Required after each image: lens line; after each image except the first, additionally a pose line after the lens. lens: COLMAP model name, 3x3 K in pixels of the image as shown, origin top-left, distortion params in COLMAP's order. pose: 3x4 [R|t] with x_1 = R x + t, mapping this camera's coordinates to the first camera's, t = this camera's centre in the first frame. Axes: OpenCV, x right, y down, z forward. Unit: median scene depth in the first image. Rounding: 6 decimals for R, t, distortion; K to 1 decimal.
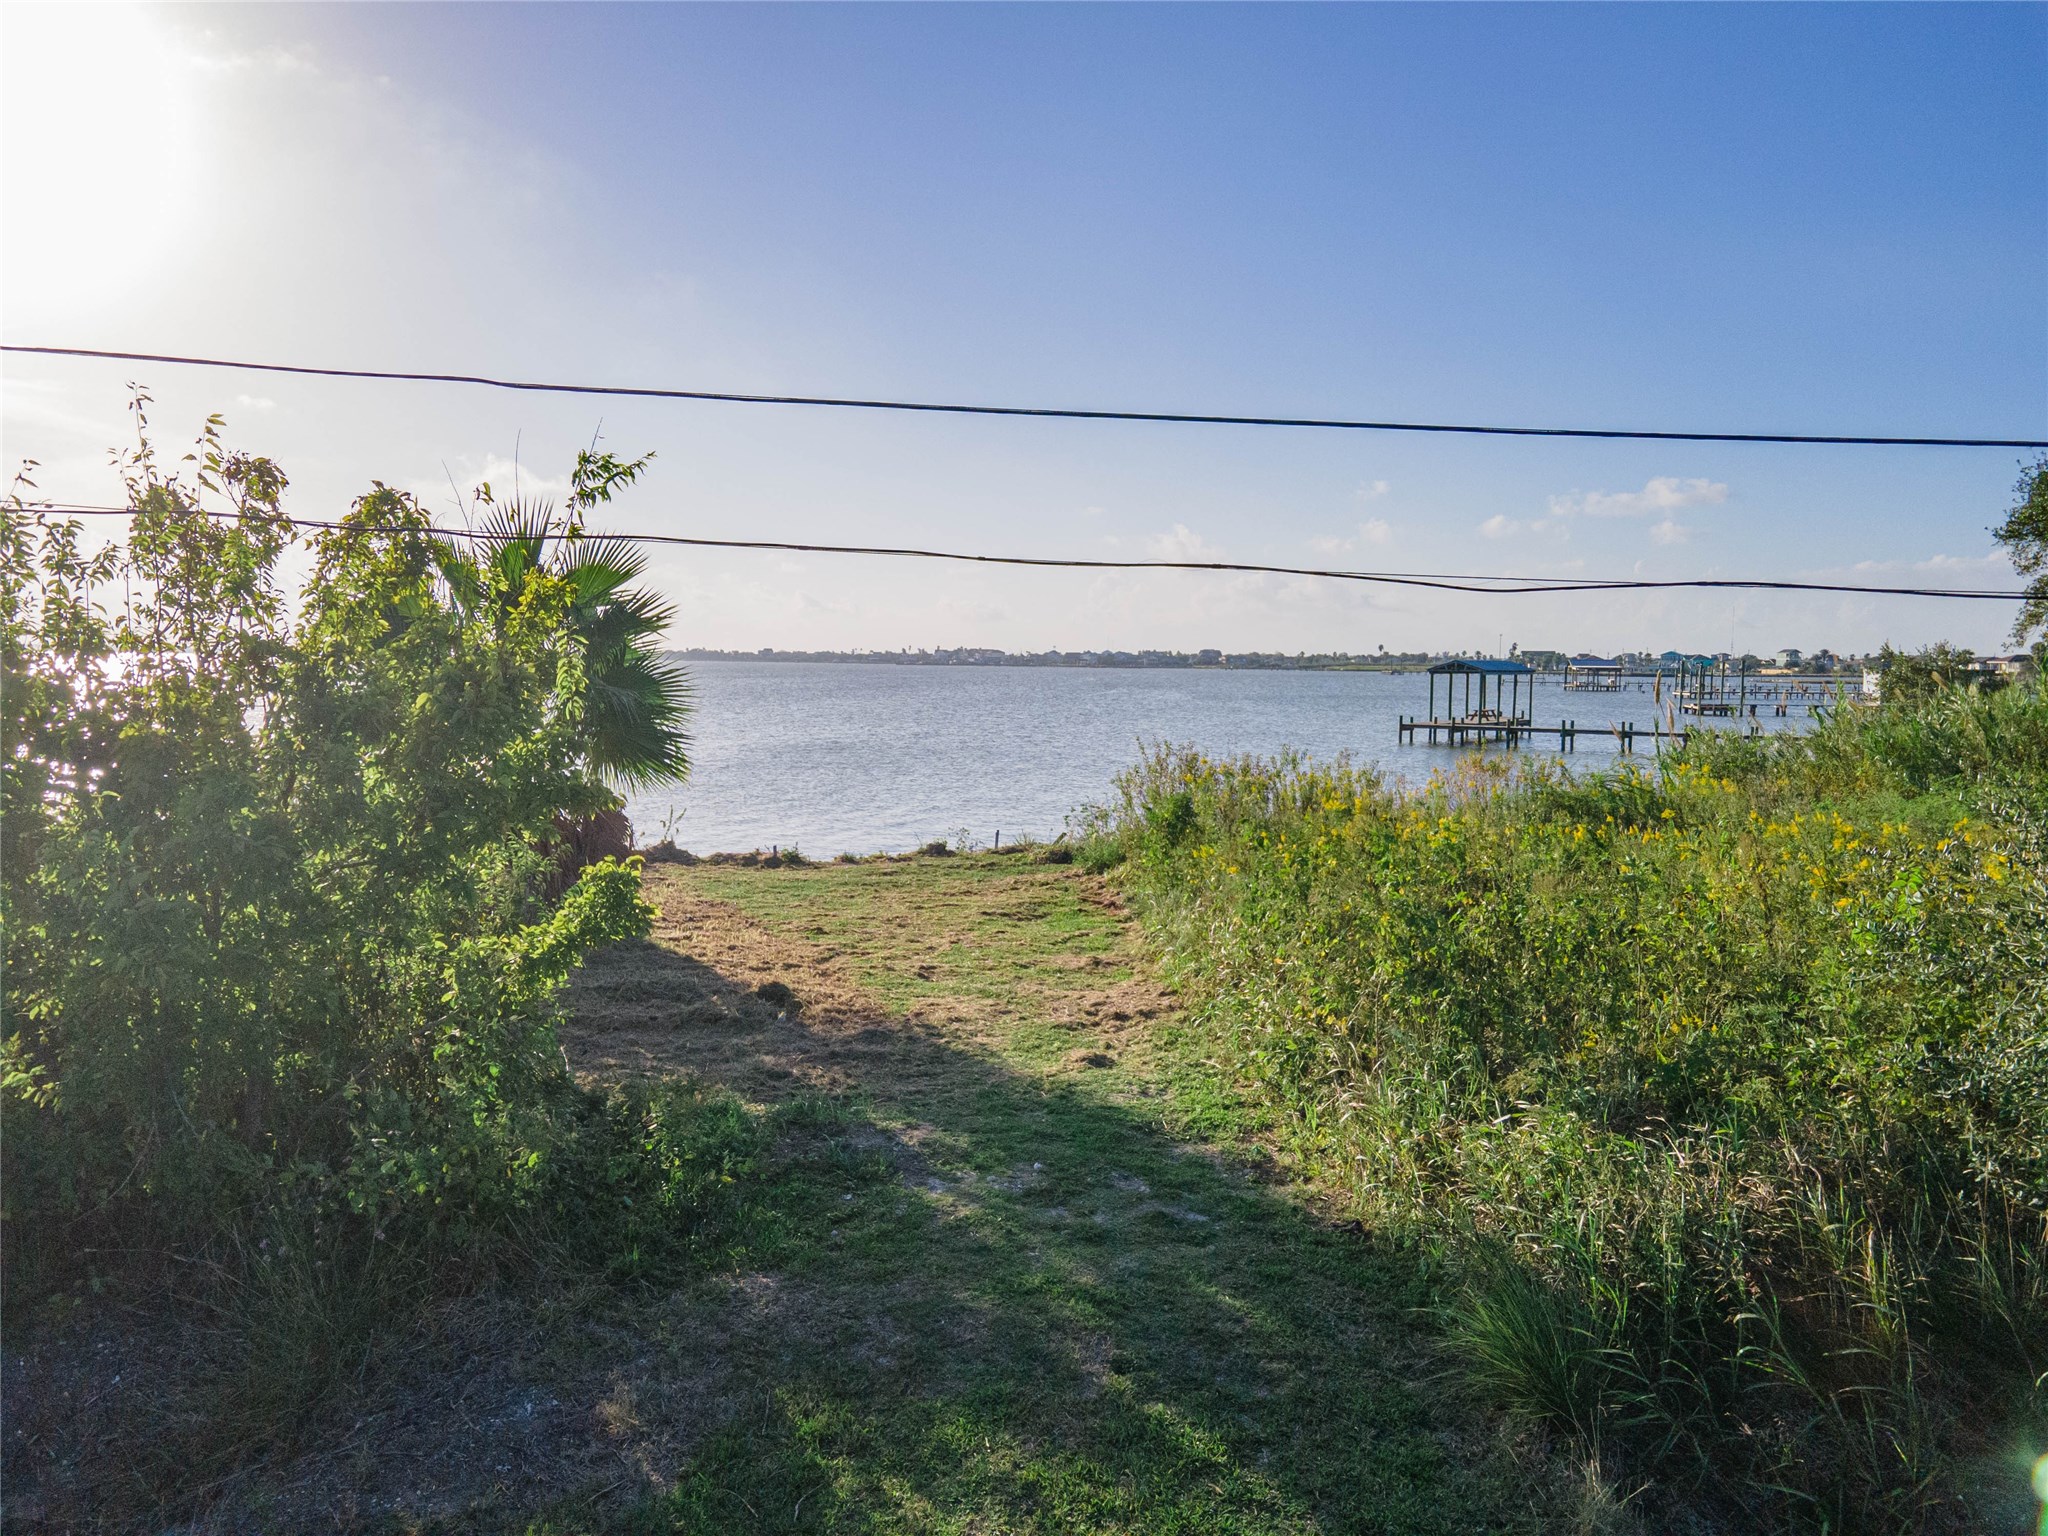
lens RADIAL K [[1508.8, 0, 1015.3], [0, 1508.8, 774.7], [0, 0, 1]] dist [0.017794, 0.003221]
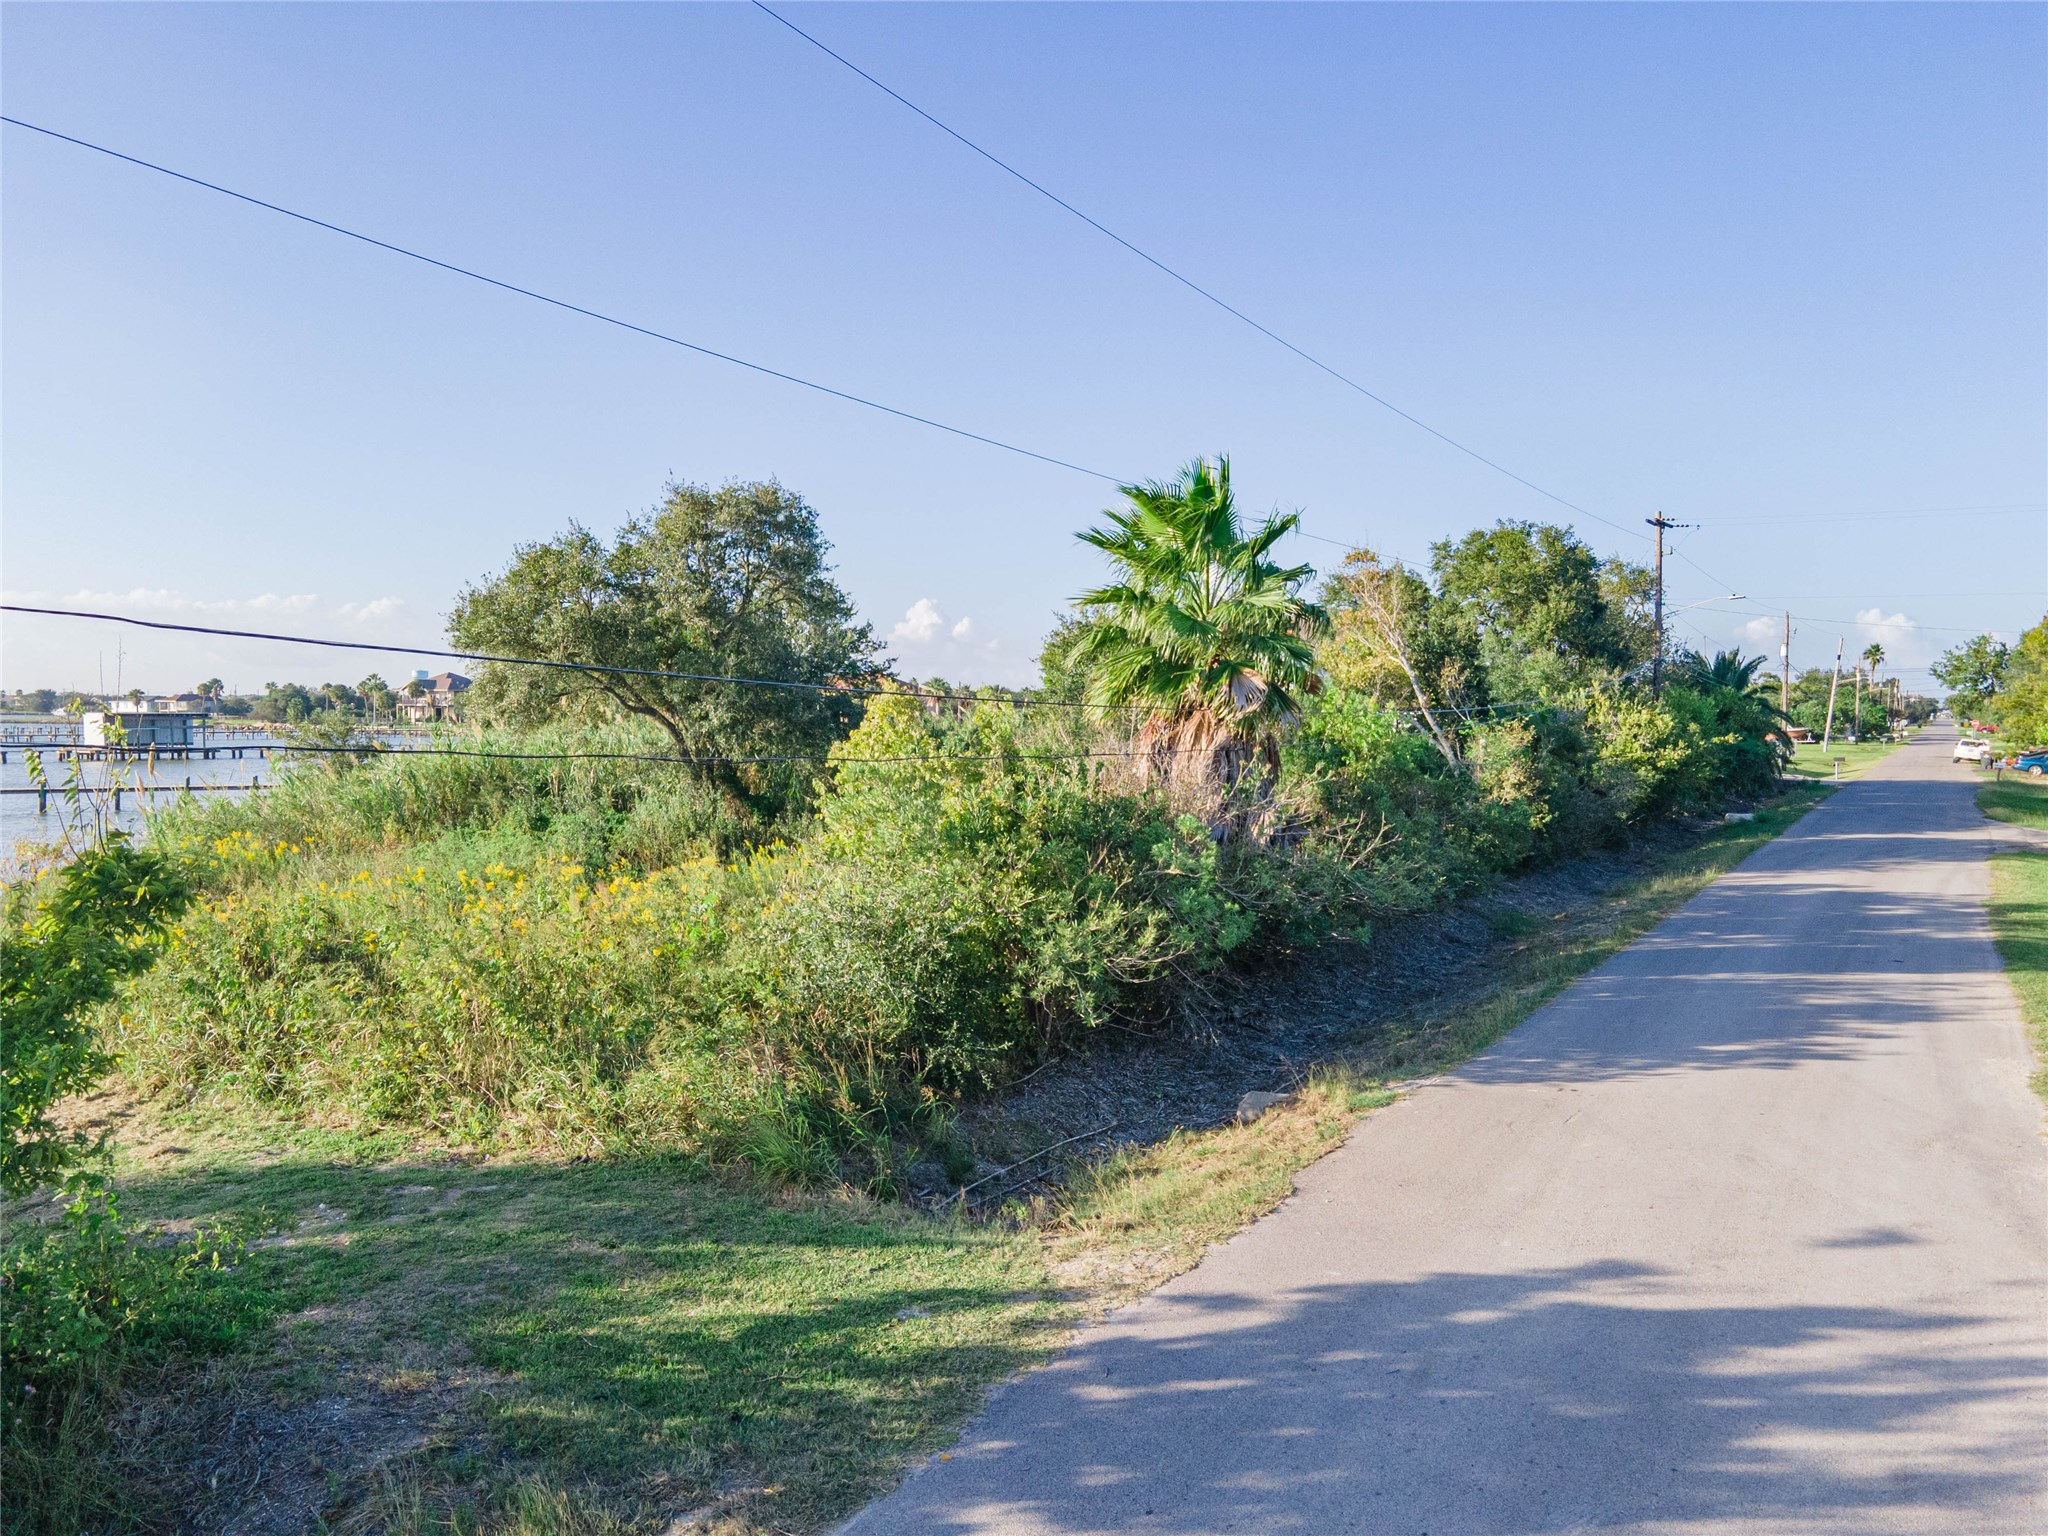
lens RADIAL K [[1478.9, 0, 1024.0], [0, 1478.9, 768.0], [0, 0, 1]] dist [0.044331, 0.001394]
pose [[0.452810, -0.041855, 0.890624, -0.578943], [0.065564, 0.997756, 0.013556, -0.062421], [-0.889193, 0.052255, 0.454538, -0.088083]]
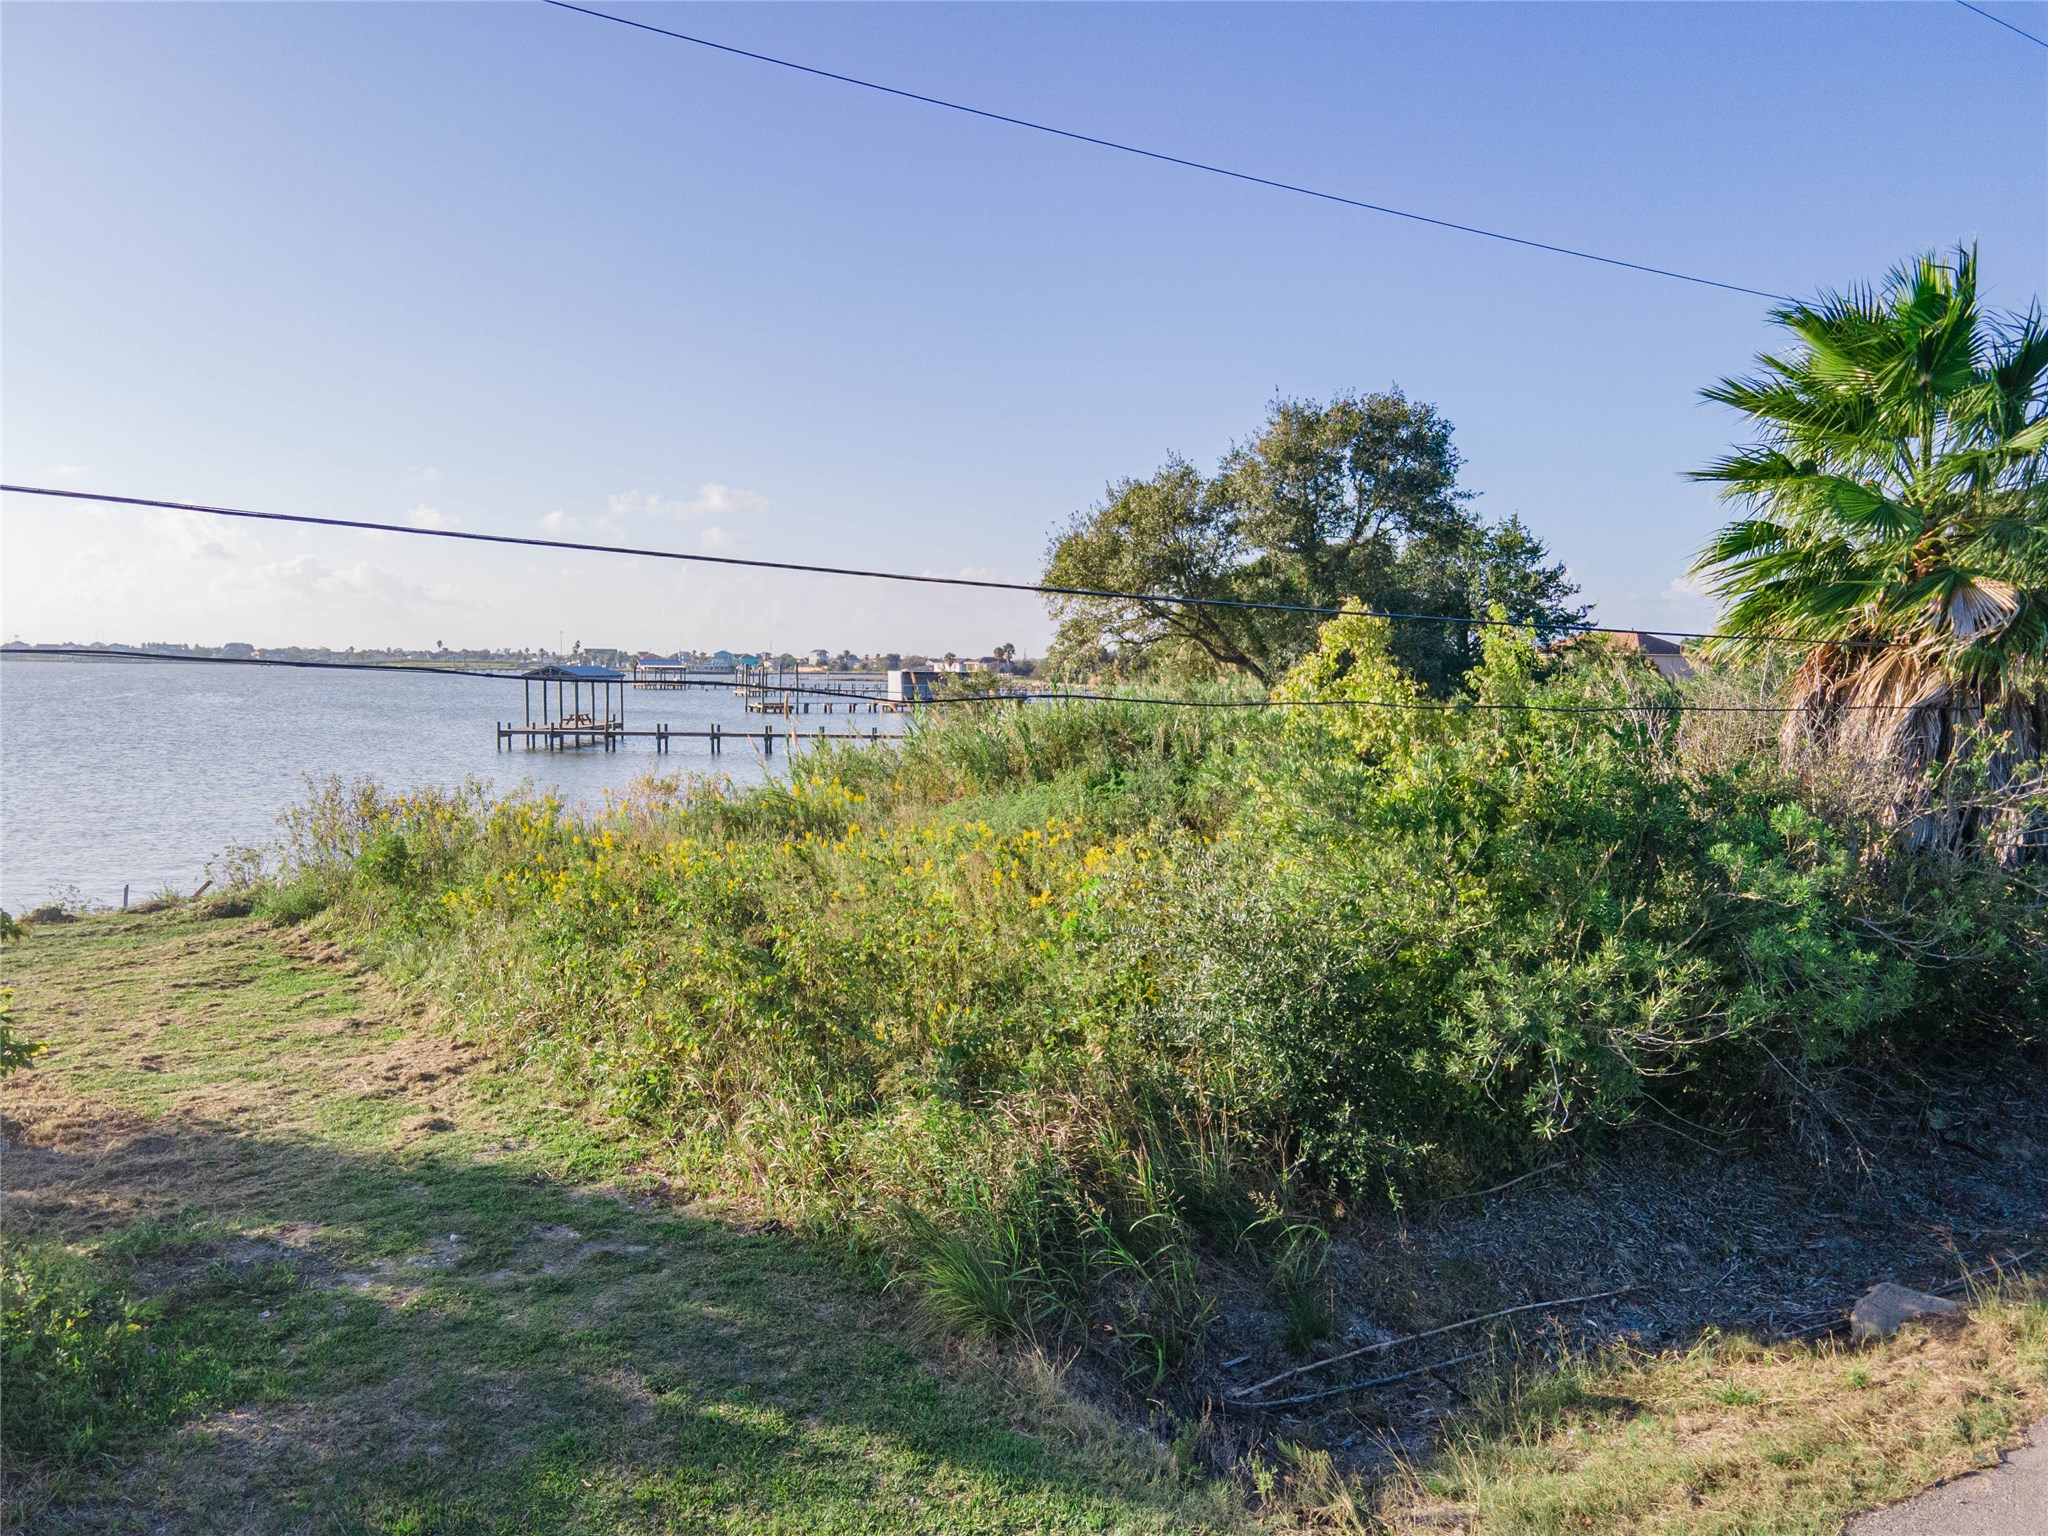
lens RADIAL K [[1494.2, 0, 1028.3], [0, 1494.2, 773.0], [0, 0, 1]] dist [0.021308, 0.052552]
pose [[0.818780, -0.040636, 0.572667, -0.167889], [0.039420, 0.999117, 0.014535, -0.040815], [-0.572752, 0.010674, 0.819659, -0.052764]]
